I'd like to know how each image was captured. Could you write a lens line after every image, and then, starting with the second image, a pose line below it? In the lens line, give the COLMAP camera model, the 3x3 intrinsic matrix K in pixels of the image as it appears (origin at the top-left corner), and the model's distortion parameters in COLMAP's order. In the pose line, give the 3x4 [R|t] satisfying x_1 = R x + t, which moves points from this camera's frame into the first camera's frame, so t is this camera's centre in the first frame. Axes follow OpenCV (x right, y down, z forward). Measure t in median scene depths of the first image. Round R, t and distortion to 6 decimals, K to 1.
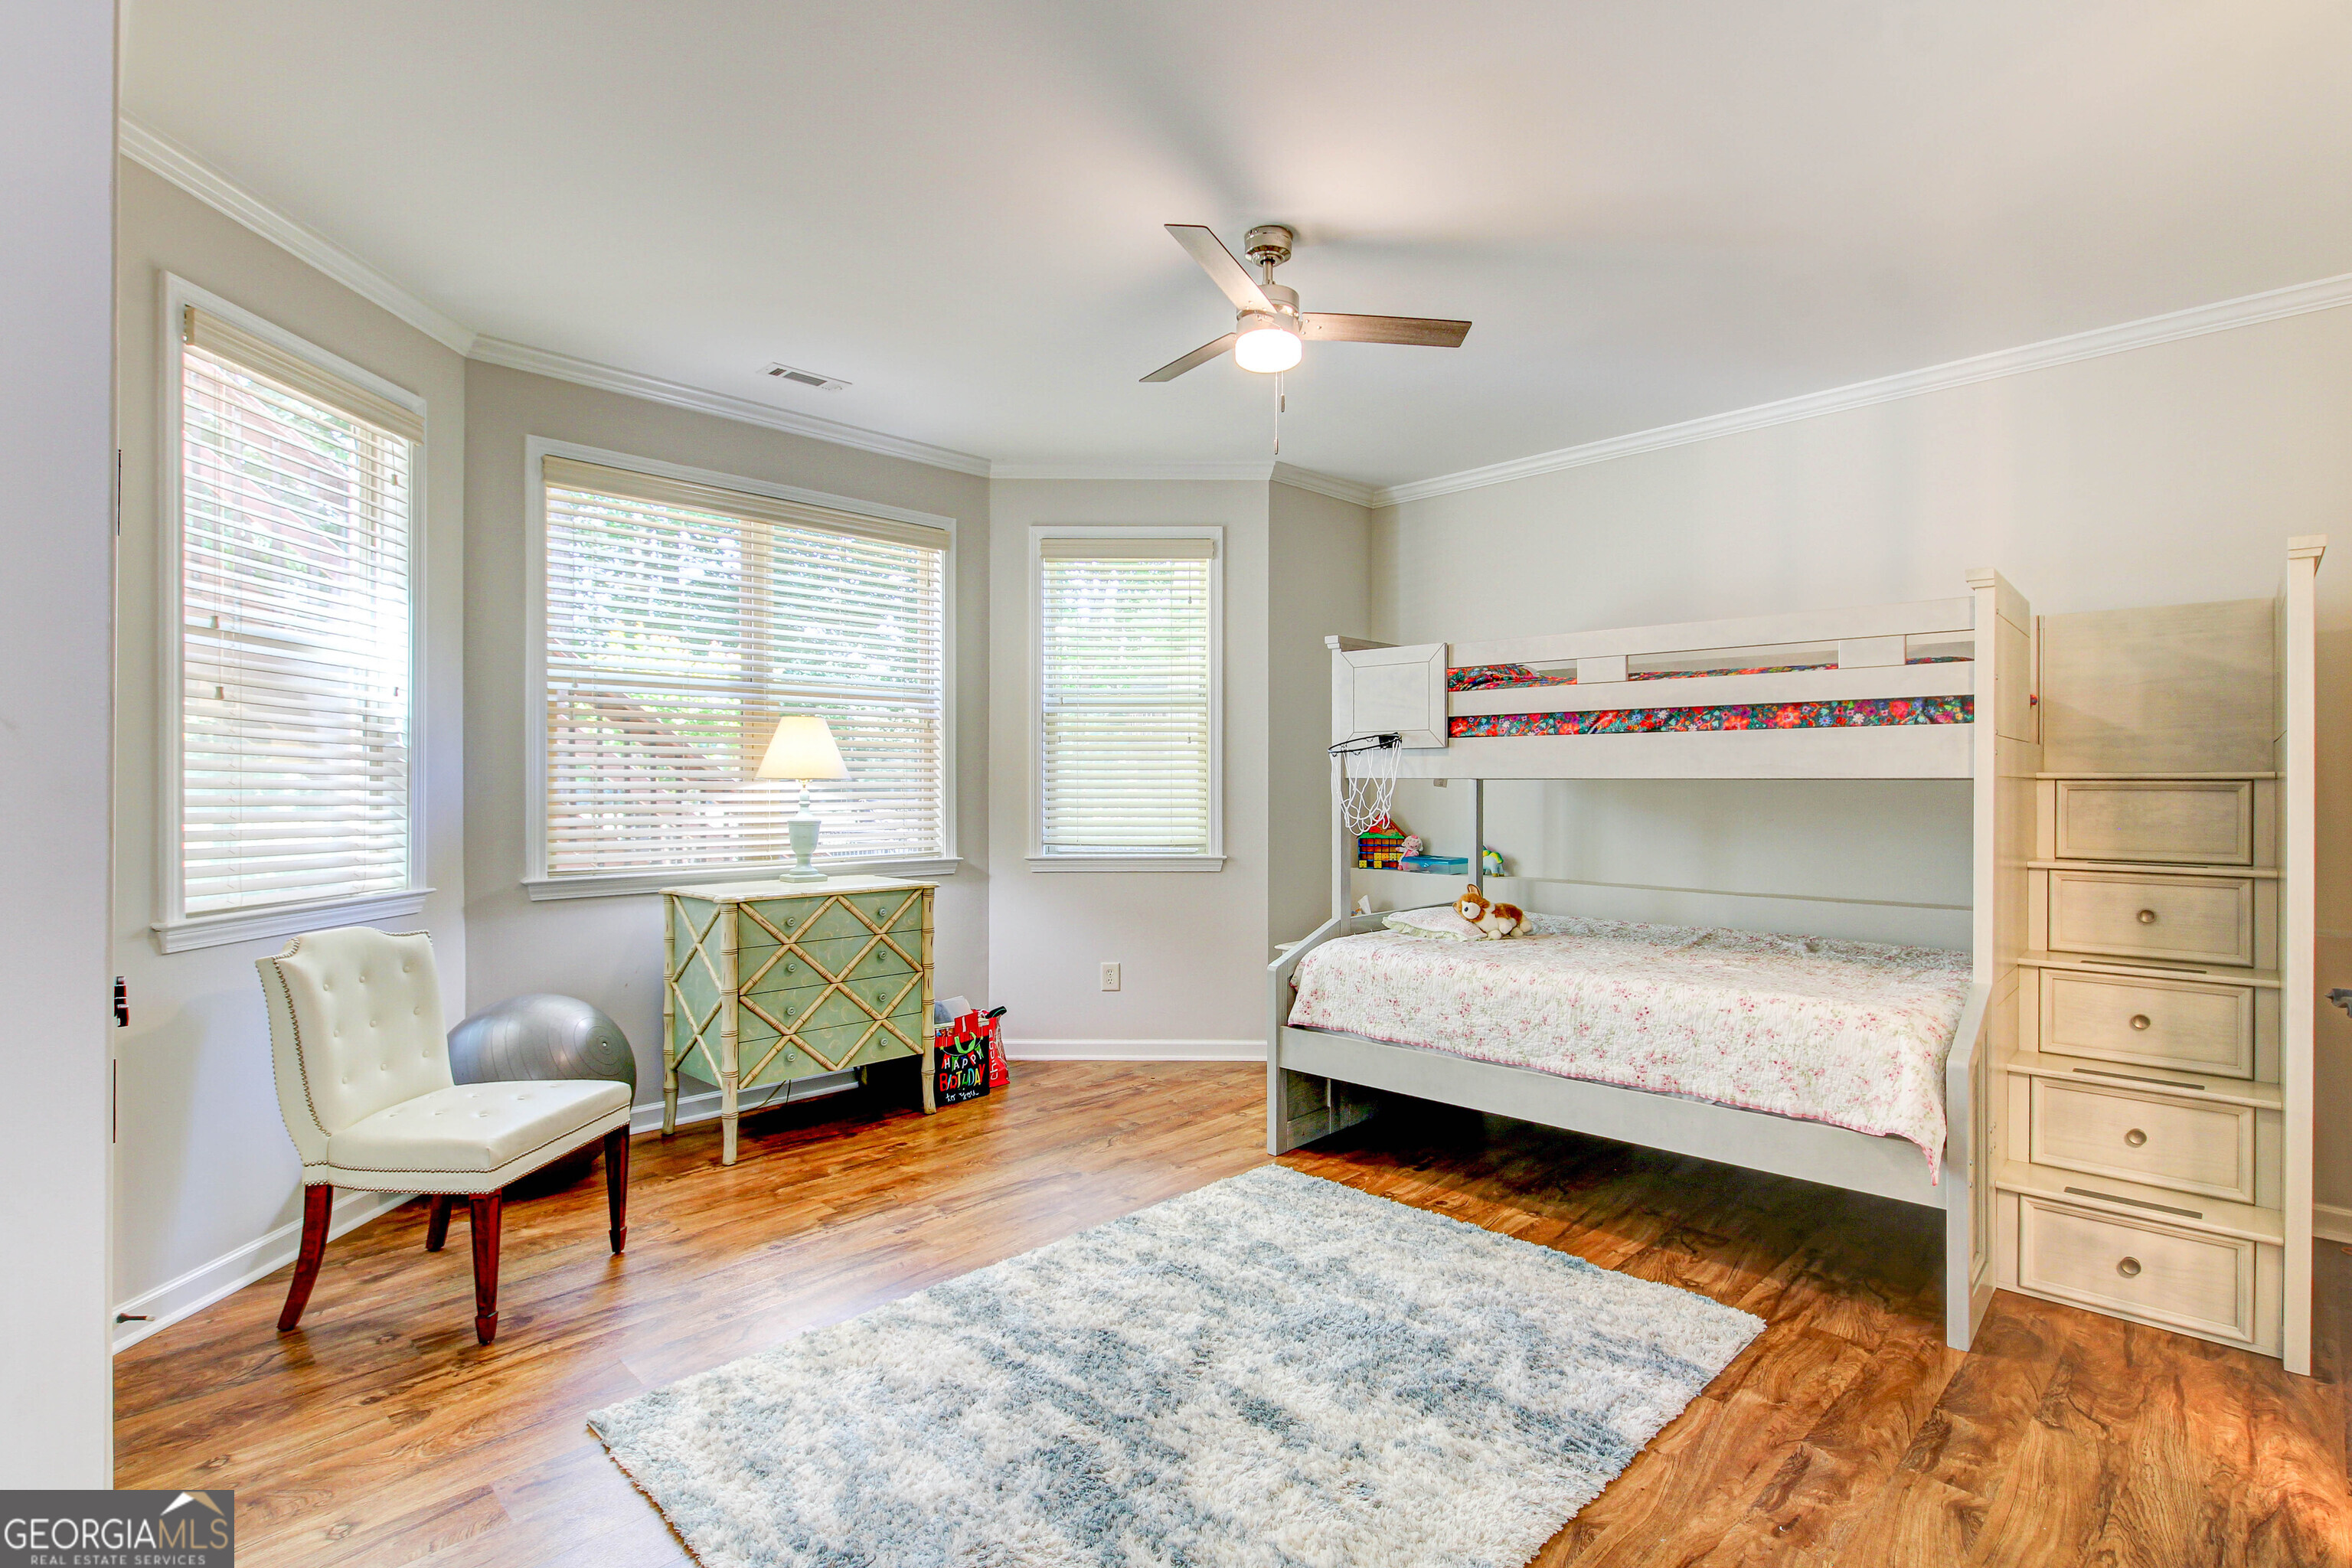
lens RADIAL K [[1117.9, 0, 1219.8], [0, 1117.9, 783.8], [0, 0, 1]] dist [0.000785, -0.000081]
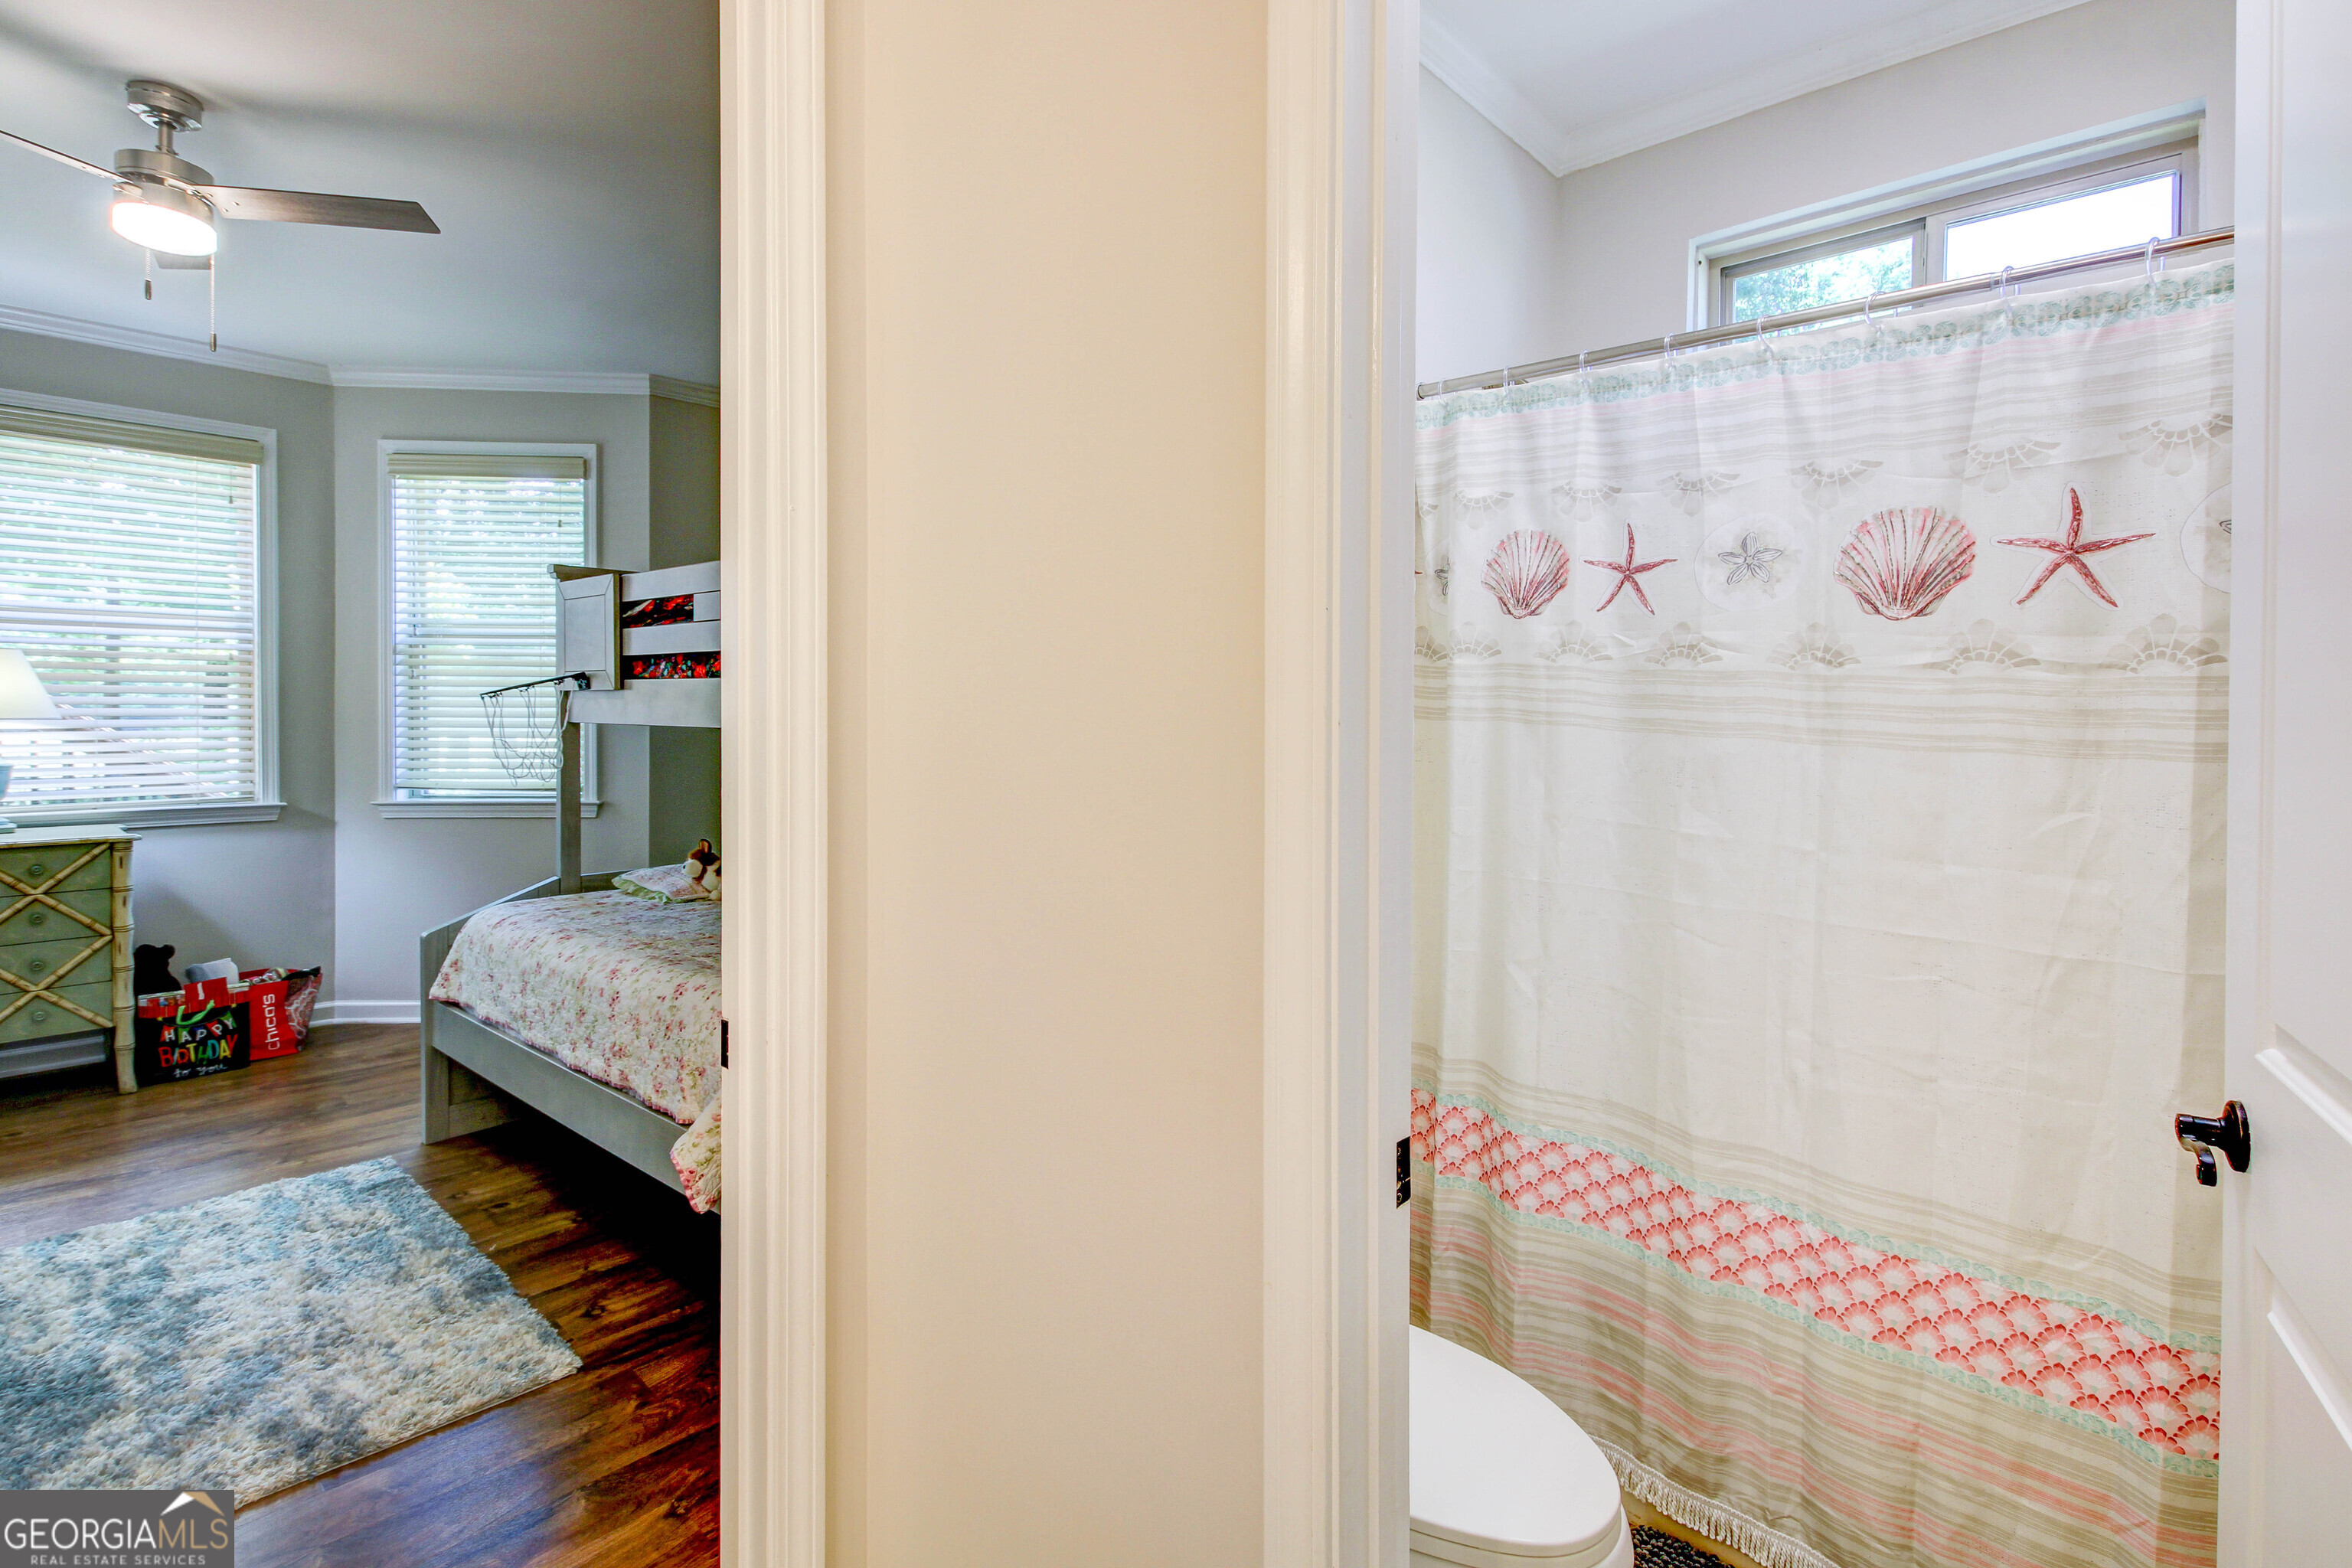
lens RADIAL K [[1097.1, 0, 1229.1], [0, 1097.1, 719.8], [0, 0, 1]] dist [0.000977, -0.001546]
pose [[0.998699, 0.005143, 0.050727, 0.636097], [-0.005711, 0.999923, 0.011055, -0.020600], [-0.050666, -0.011330, 0.998651, 0.091131]]
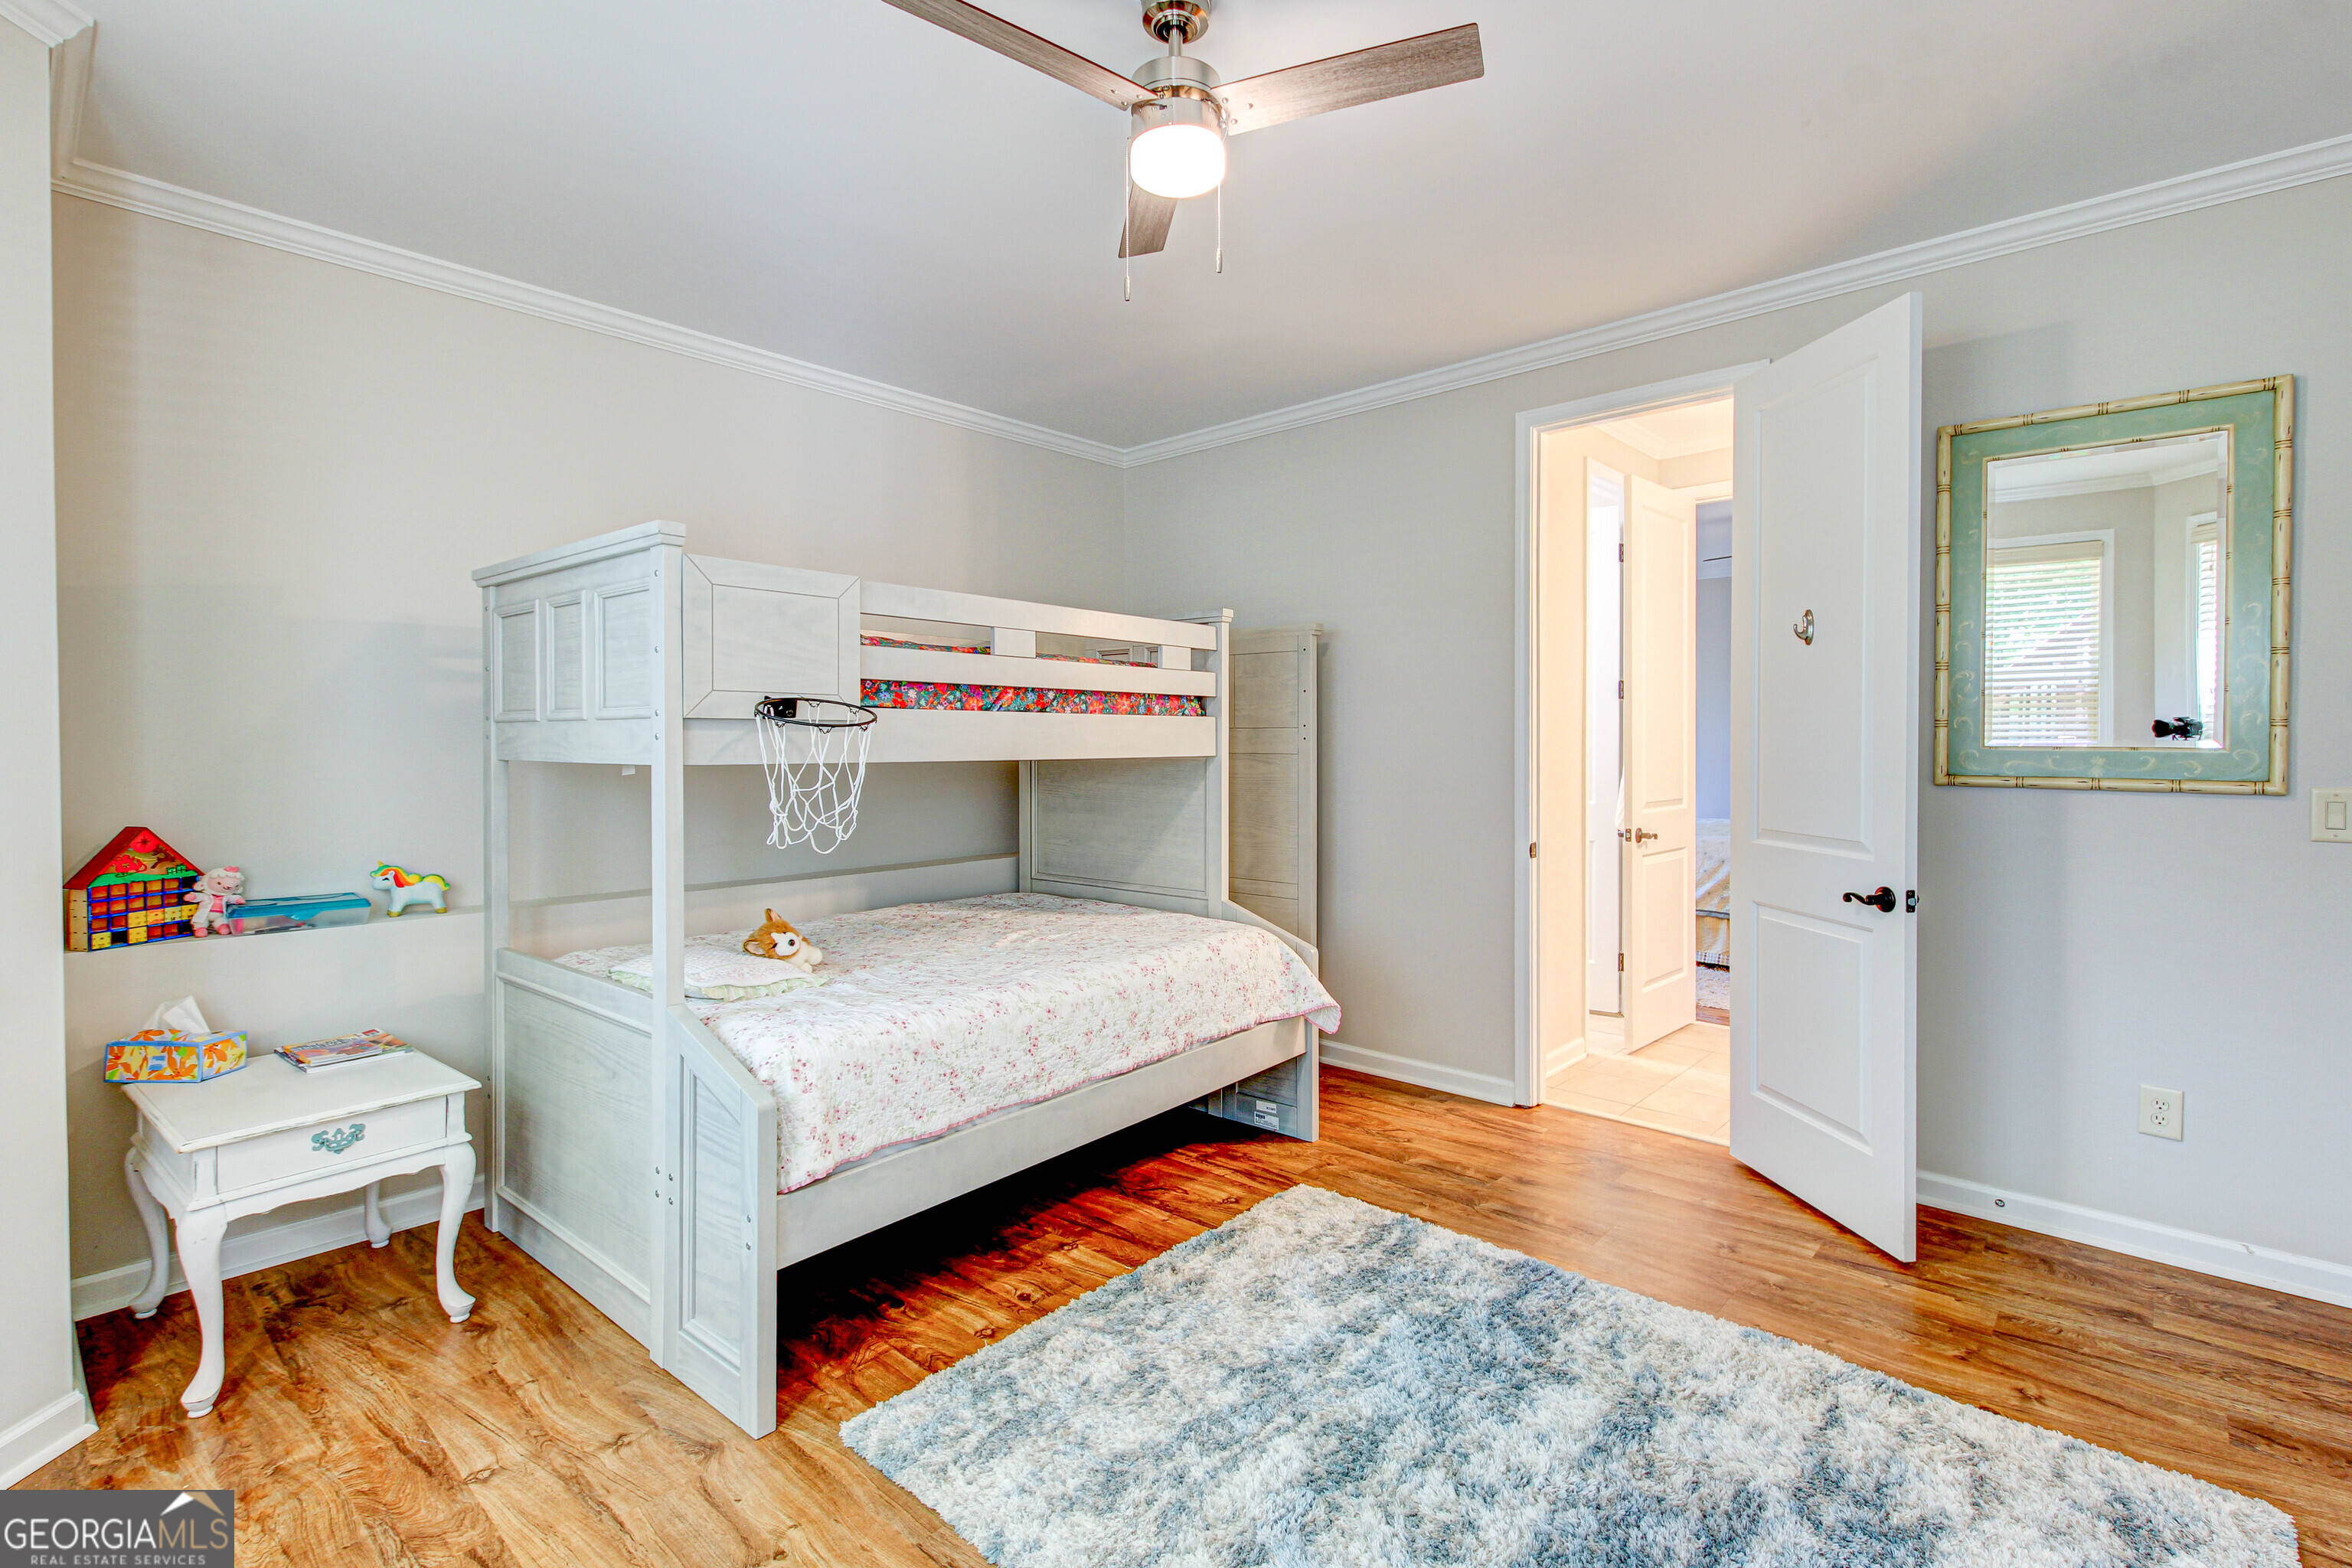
lens RADIAL K [[1073.7, 0, 1176.8], [0, 1073.7, 741.4], [0, 0, 1]] dist [0.002700, 0.000030]
pose [[-0.029528, -0.006474, 0.999543, -0.494231], [-0.000034, 0.999979, 0.006476, -0.023155], [-0.999564, 0.000157, -0.029527, 0.795755]]
